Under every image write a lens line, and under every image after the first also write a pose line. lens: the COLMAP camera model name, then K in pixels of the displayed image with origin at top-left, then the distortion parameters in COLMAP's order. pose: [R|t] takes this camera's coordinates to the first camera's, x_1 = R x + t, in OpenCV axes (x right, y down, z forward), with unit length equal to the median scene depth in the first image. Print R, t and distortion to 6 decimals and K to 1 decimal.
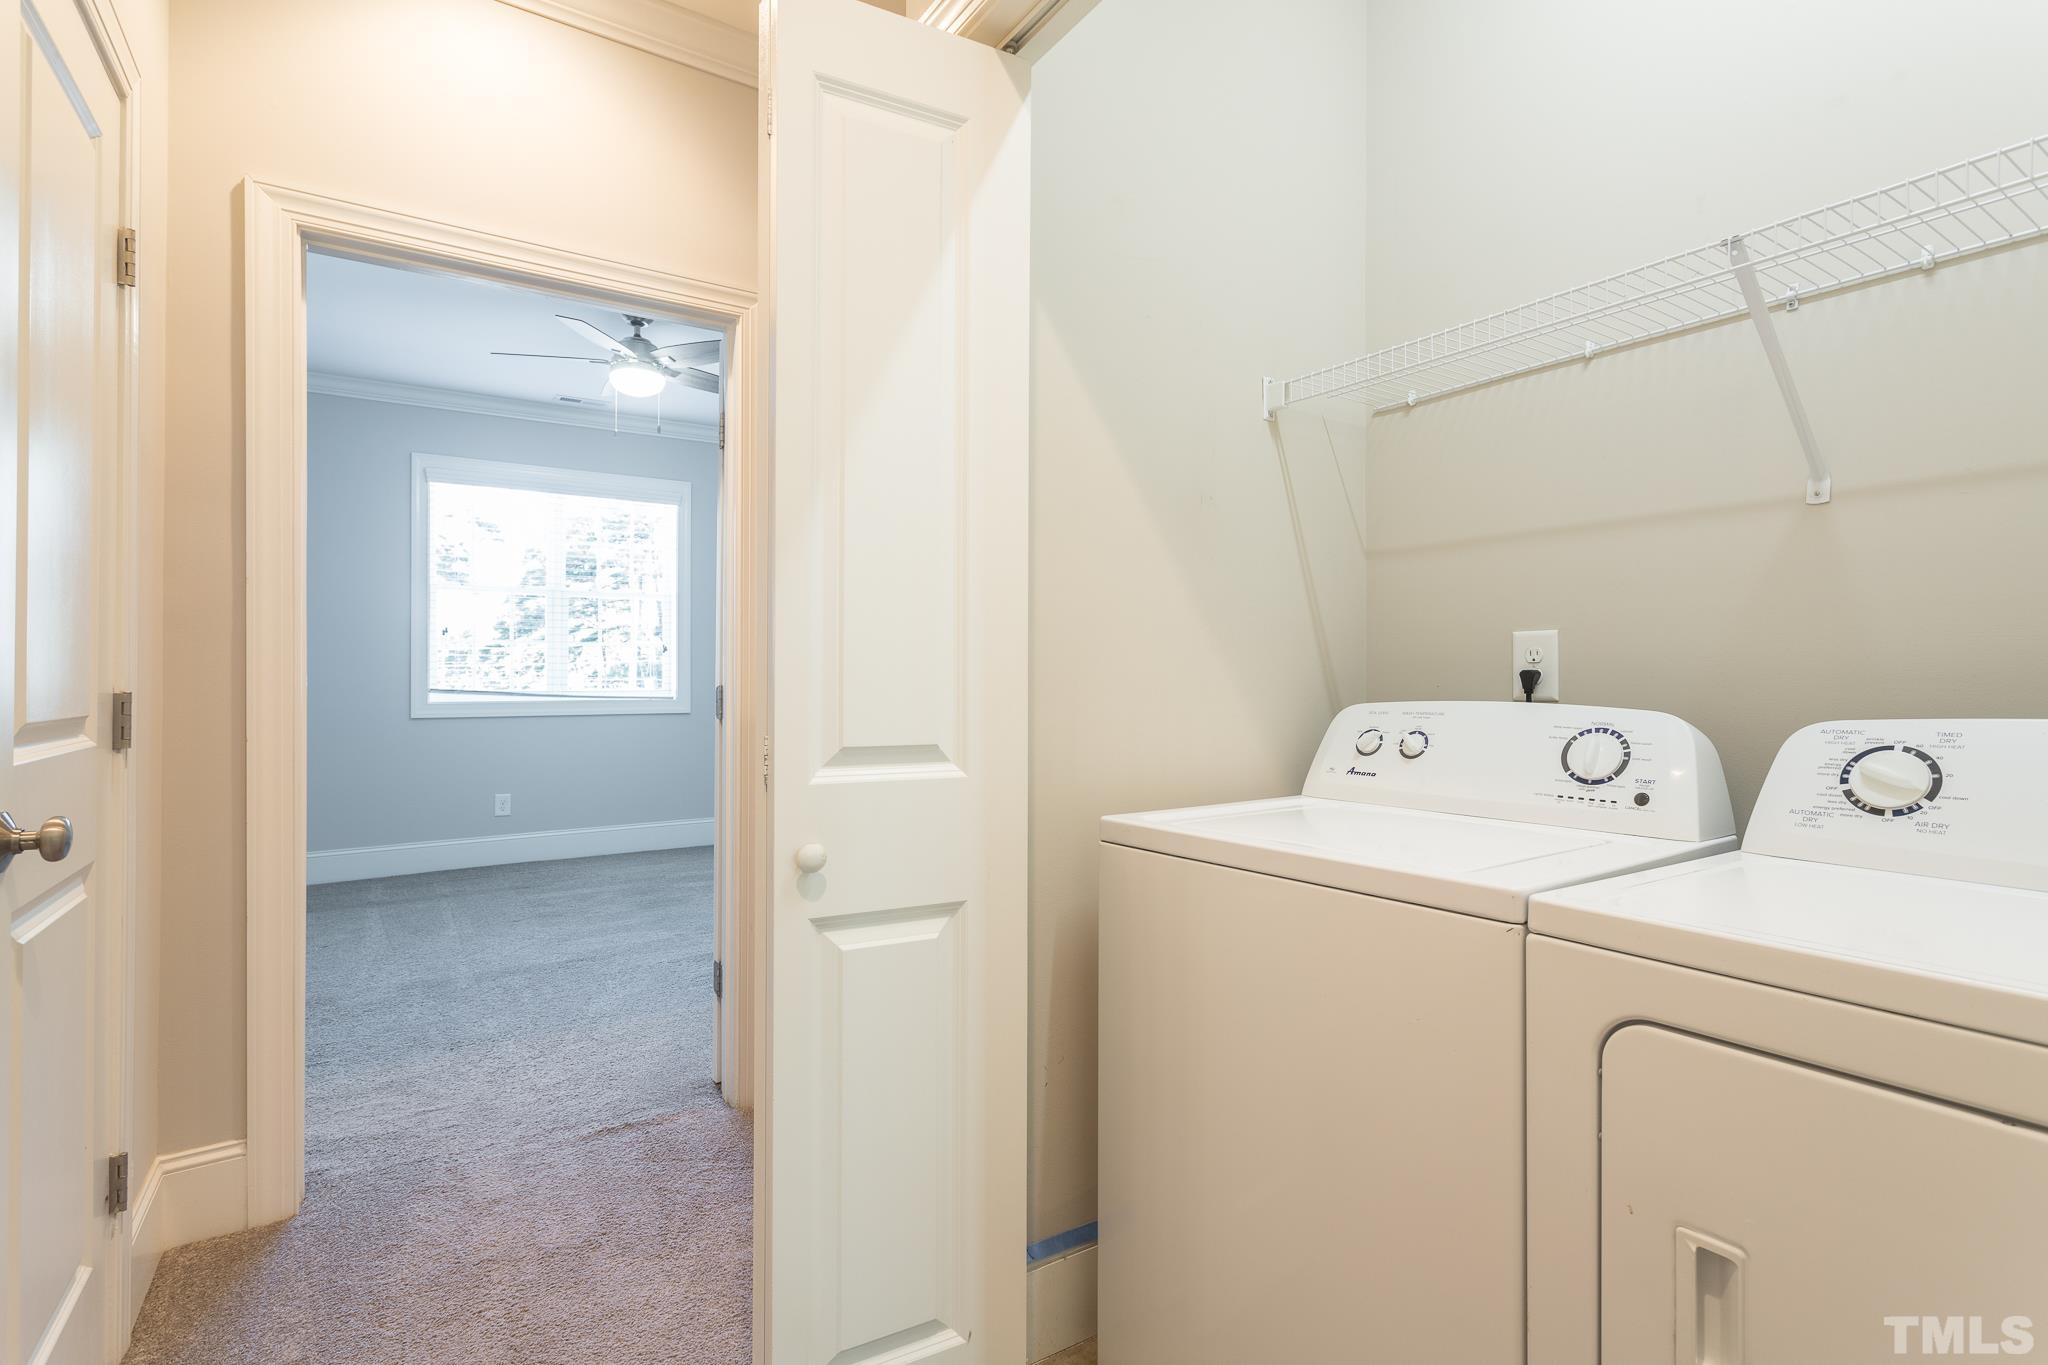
lens RADIAL K [[992.7, 0, 1024.5], [0, 992.7, 678.5], [0, 0, 1]] dist [0.018378, -0.000211]
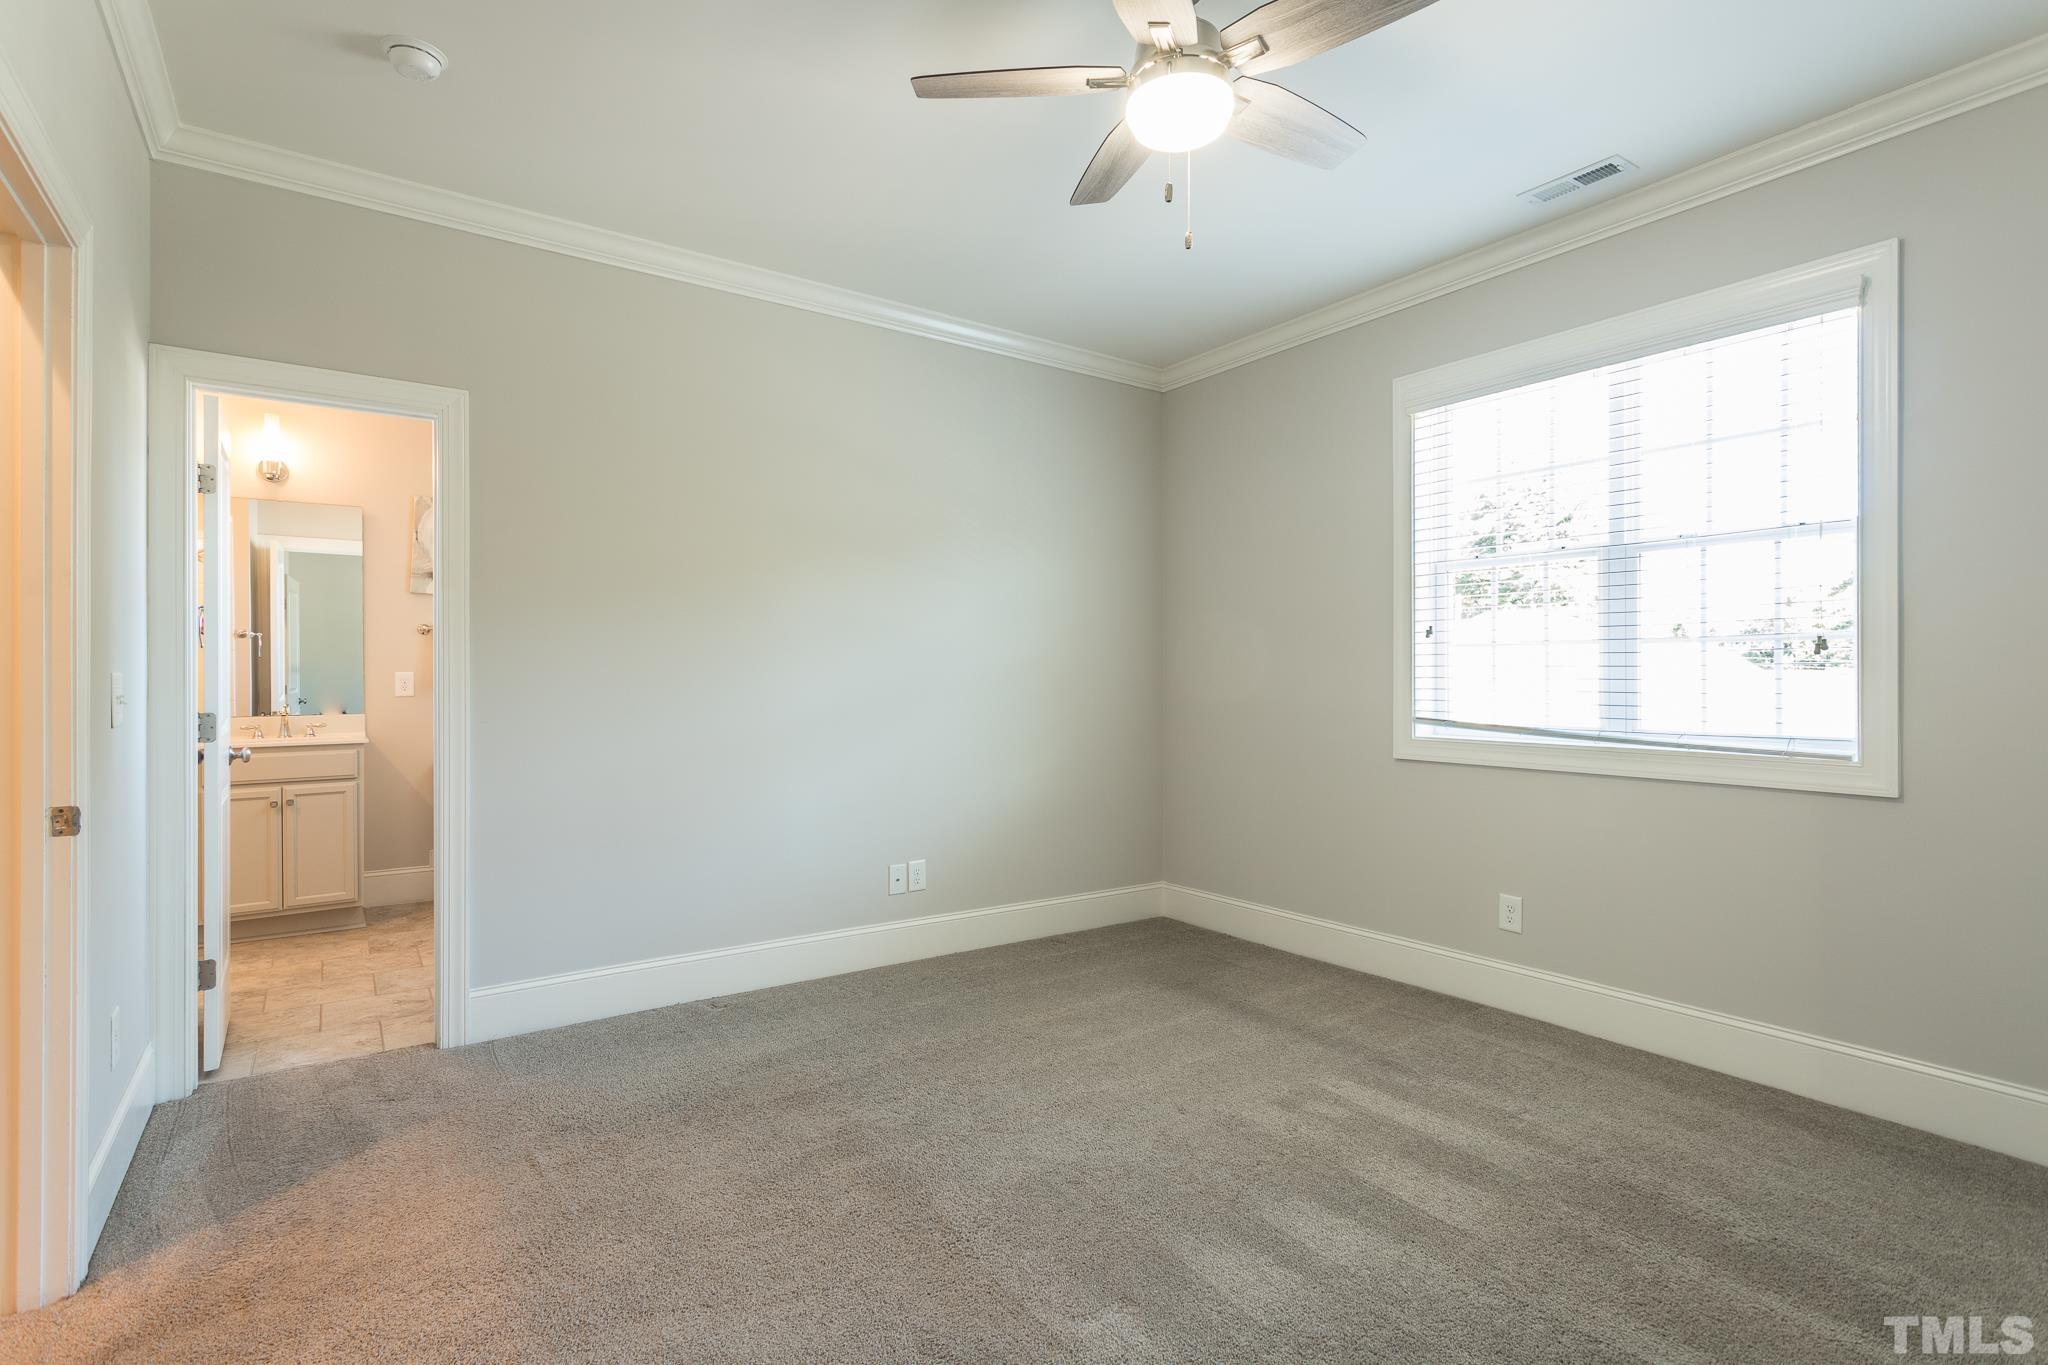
lens RADIAL K [[992.7, 0, 1024.8], [0, 992.7, 672.8], [0, 0, 1]] dist [0.018378, -0.000211]
pose [[0.031256, -0.003018, -0.999507, 0.076440], [-0.002639, 0.999992, -0.003102, -0.017168], [0.999508, 0.002735, 0.031248, 0.710150]]
